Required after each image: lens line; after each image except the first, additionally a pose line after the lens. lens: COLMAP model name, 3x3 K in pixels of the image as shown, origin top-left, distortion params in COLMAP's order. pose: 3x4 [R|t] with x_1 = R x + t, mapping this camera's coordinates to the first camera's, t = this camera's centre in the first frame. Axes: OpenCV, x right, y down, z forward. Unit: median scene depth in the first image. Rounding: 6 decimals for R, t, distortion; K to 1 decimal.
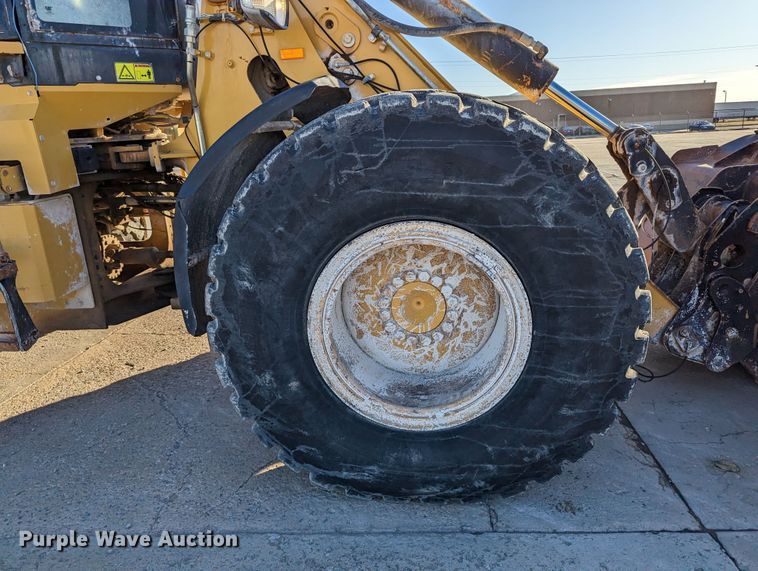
lens RADIAL K [[538.7, 0, 363.2], [0, 538.7, 282.9], [0, 0, 1]] dist [-0.001077, 0.000192]
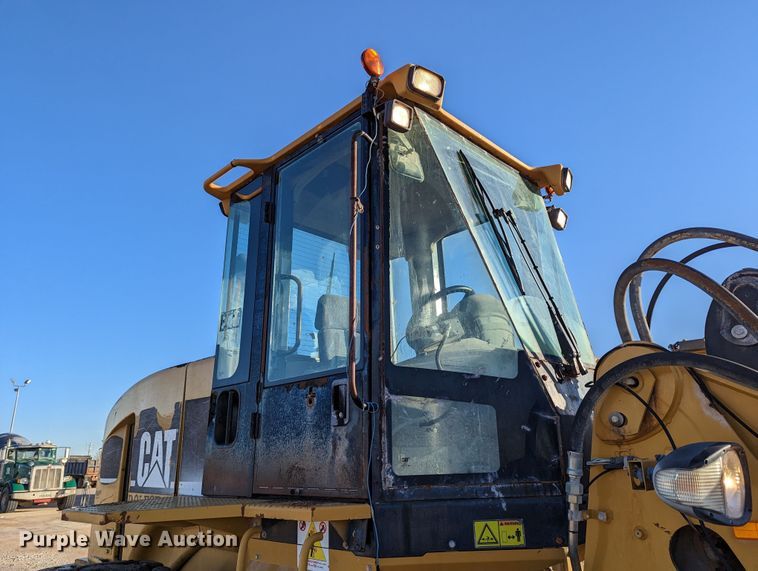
lens RADIAL K [[525.9, 0, 379.4], [0, 525.9, 302.6], [0, 0, 1]] dist [0.007017, 0.000372]
pose [[0.774563, -0.154687, -0.613290, -0.064035], [-0.178793, 0.876538, -0.446893, -0.327042], [0.606701, 0.455799, 0.651277, 0.300395]]
